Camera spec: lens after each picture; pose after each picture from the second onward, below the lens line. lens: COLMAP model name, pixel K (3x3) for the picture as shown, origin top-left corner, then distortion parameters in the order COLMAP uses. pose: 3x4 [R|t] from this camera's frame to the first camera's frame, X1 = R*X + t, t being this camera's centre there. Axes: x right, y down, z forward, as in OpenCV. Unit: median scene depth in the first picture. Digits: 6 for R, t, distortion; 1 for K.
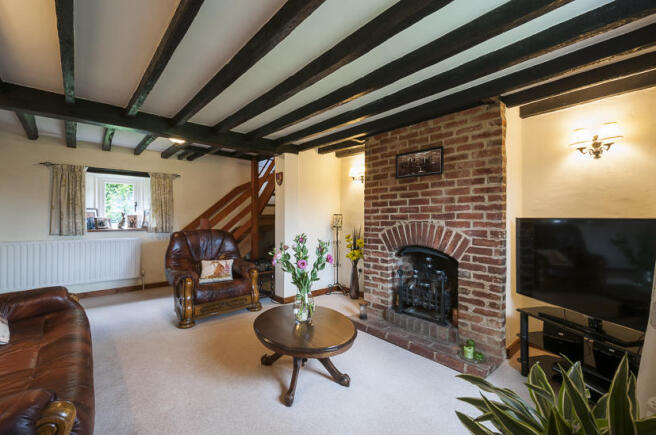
lens RADIAL K [[285.1, 0, 328.0], [0, 285.1, 216.8], [0, 0, 1]] dist [0.014894, 0.000365]
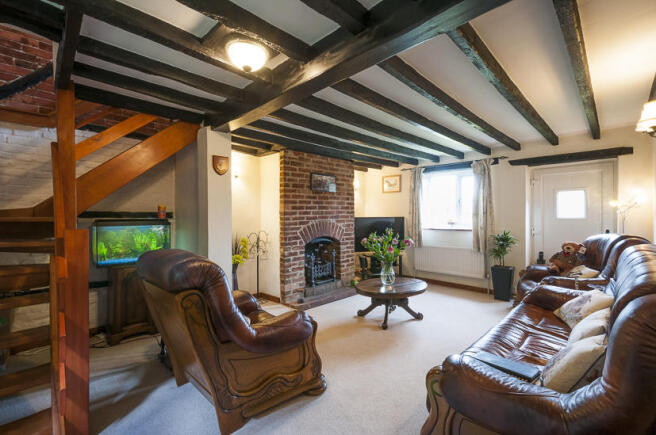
lens RADIAL K [[285.1, 0, 329.9], [0, 285.1, 218.7], [0, 0, 1]] dist [0.014894, 0.000365]
pose [[-0.068673, -0.011142, 0.997577, -1.106903], [0.010884, 0.999870, 0.011917, -0.010499], [-0.997580, 0.011676, -0.068543, 0.980973]]
